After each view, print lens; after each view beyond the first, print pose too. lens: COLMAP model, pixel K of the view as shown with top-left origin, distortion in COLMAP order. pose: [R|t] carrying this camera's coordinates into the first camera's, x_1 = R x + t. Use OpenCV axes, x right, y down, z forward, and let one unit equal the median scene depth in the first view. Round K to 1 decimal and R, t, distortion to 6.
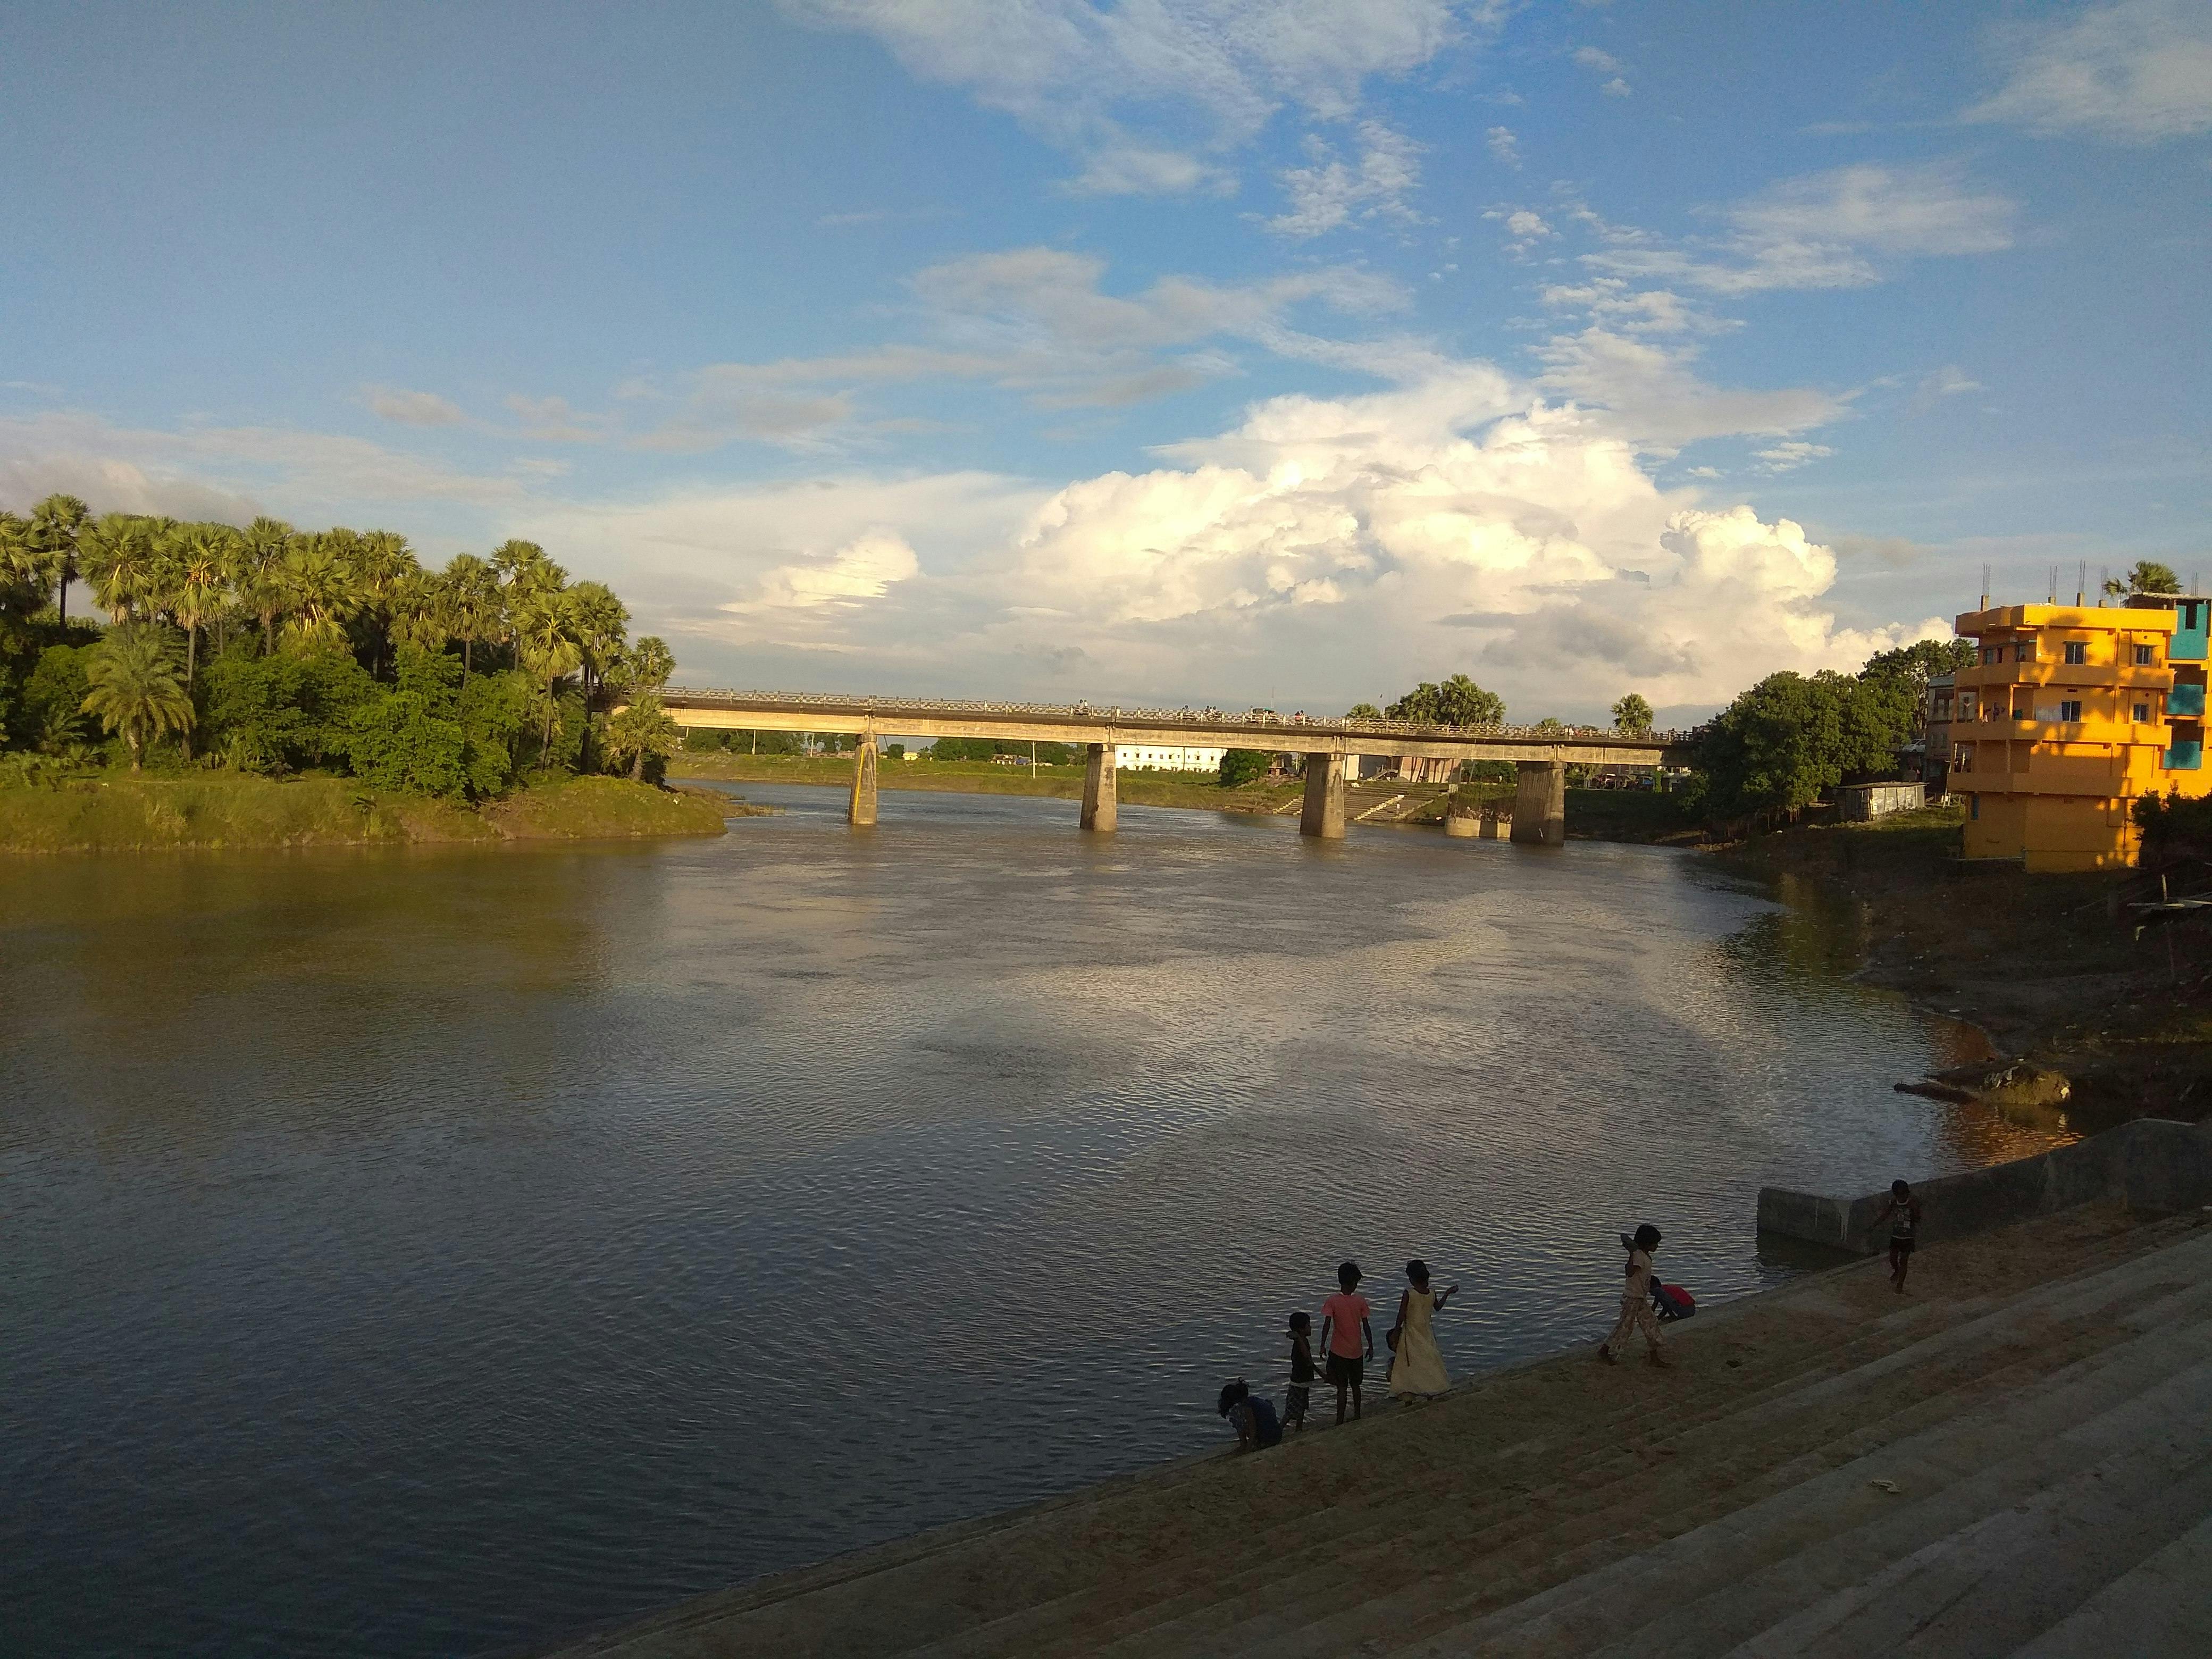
lens RADIAL K [[1581.3, 0, 1119.5], [0, 1581.3, 834.3], [0, 0, 1]] dist [0.085307, -0.155156]
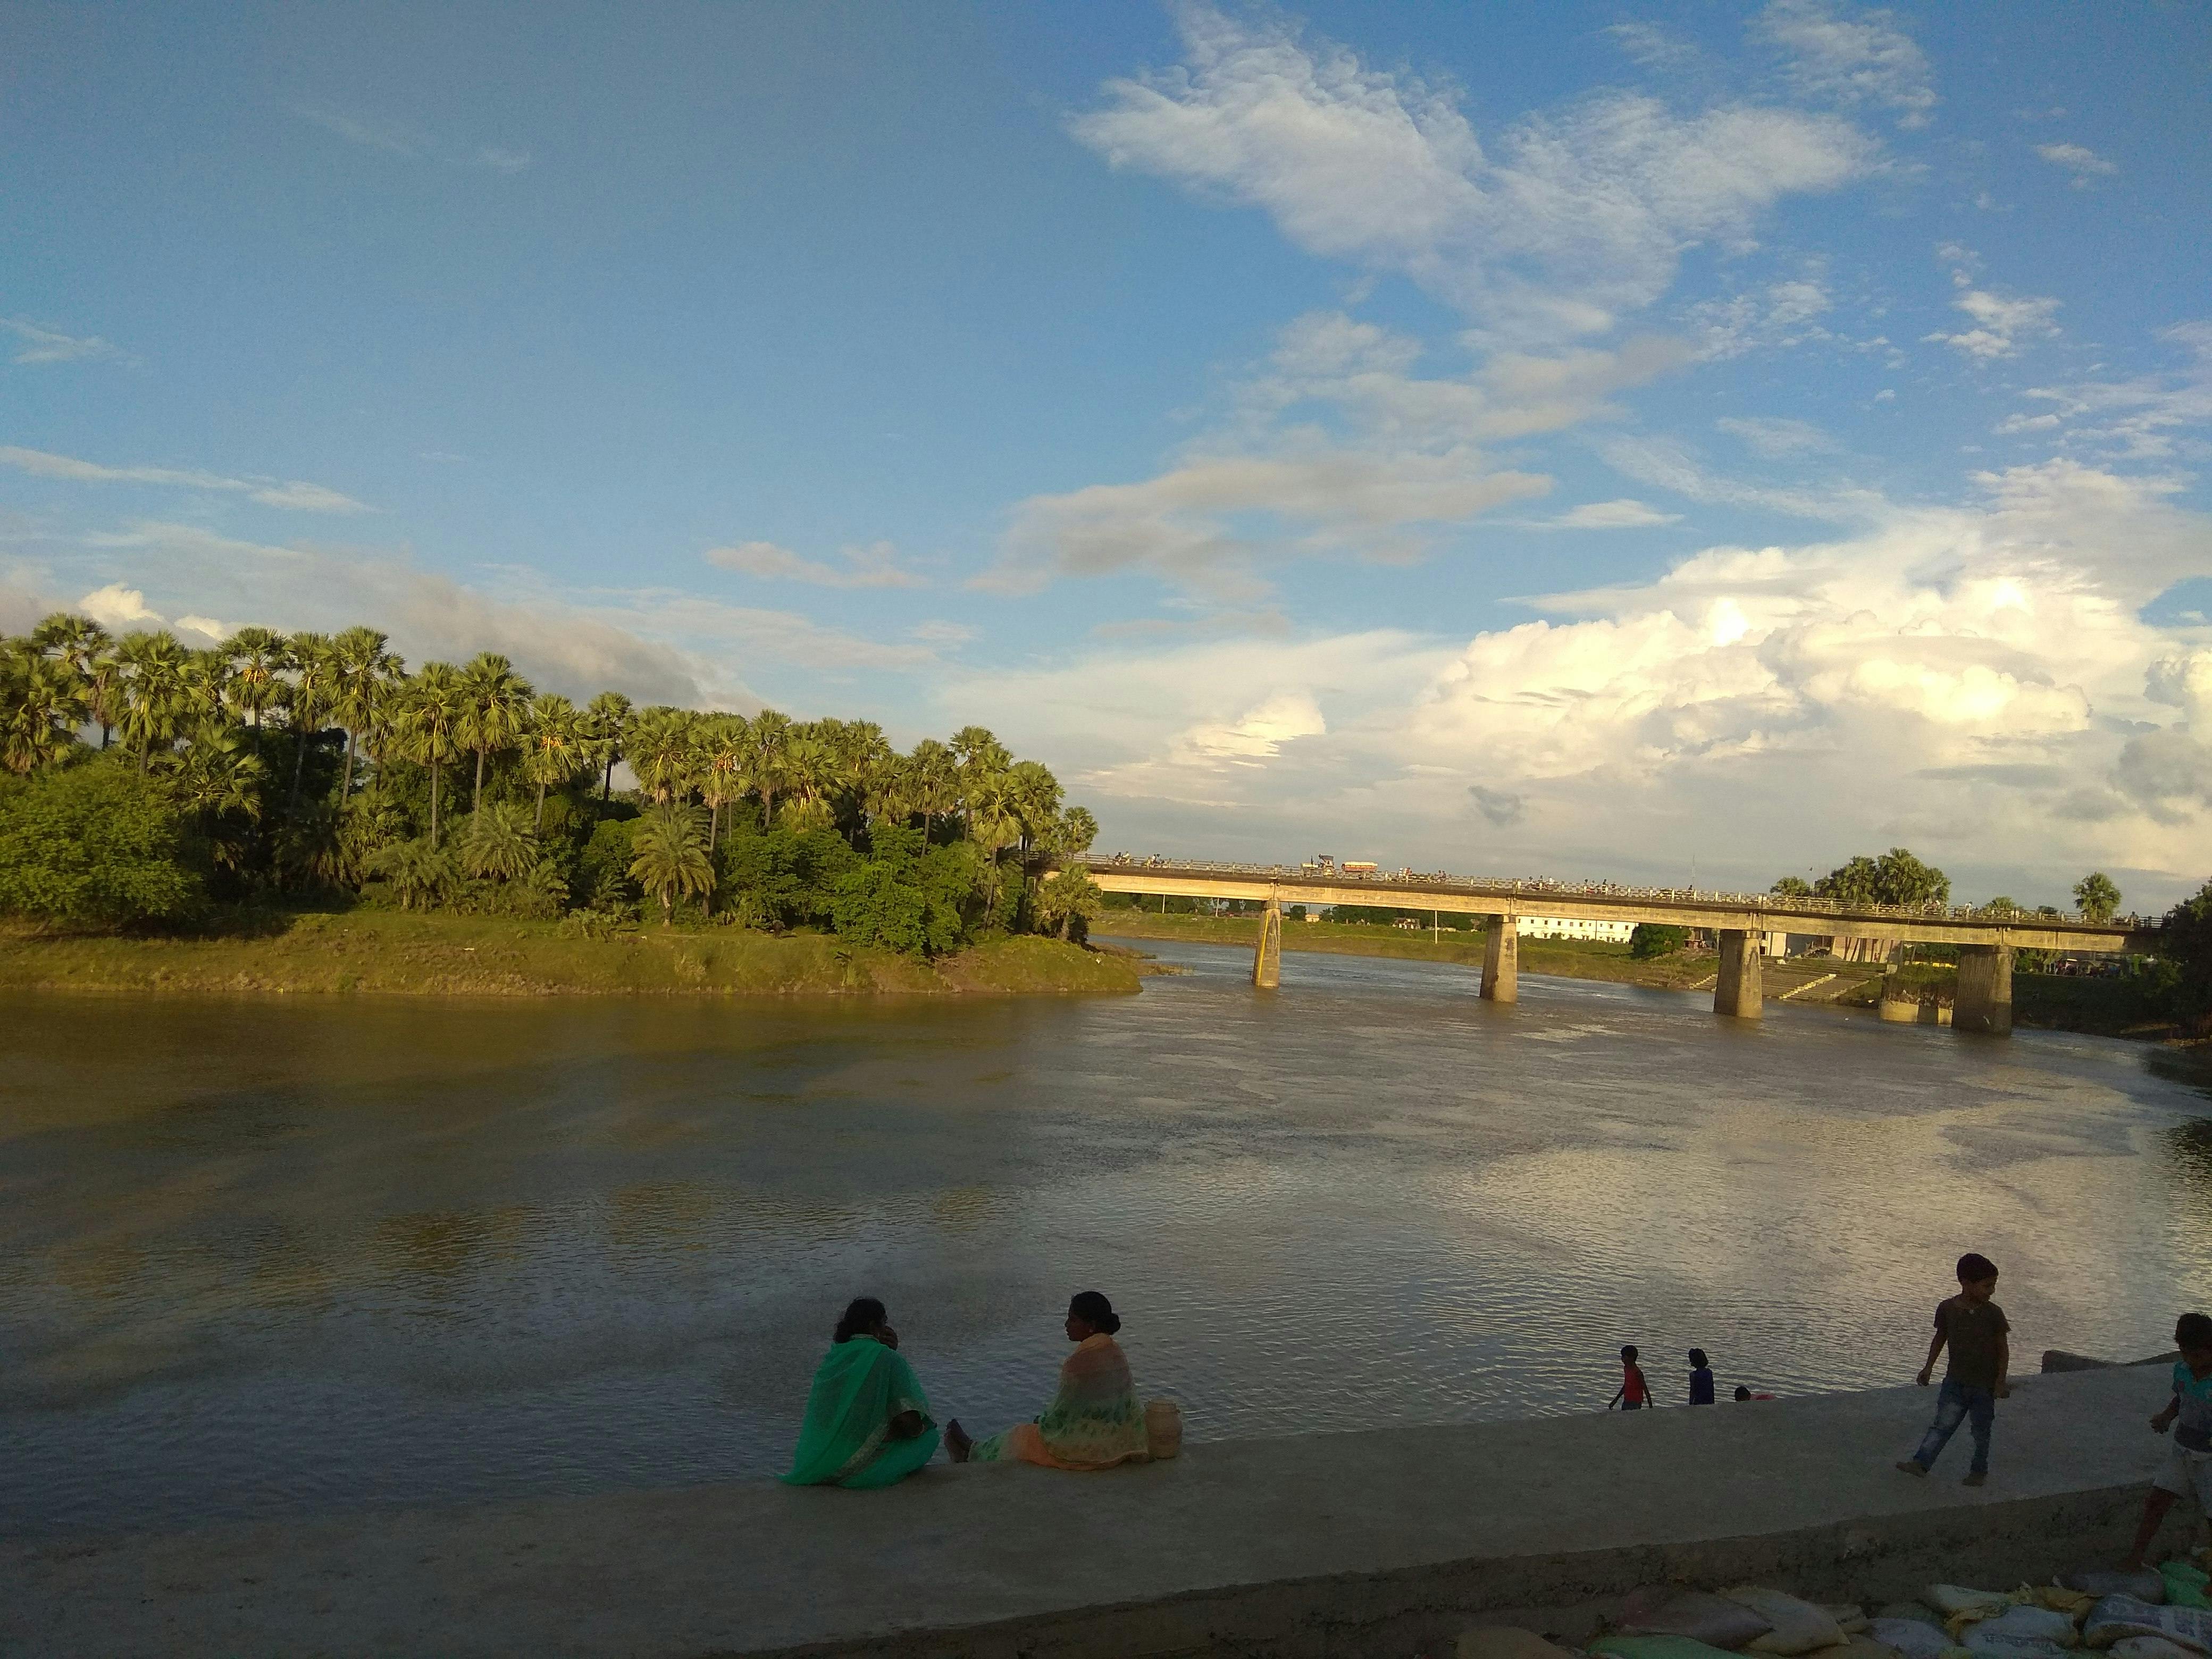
lens RADIAL K [[1708.6, 0, 1098.2], [0, 1708.6, 809.8], [0, 0, 1]] dist [0.120239, -0.213903]
pose [[0.967671, 0.005076, -0.252166, 0.017291], [-0.031095, 0.994571, -0.099306, -0.007363], [0.250293, 0.103936, 0.962575, -0.144847]]
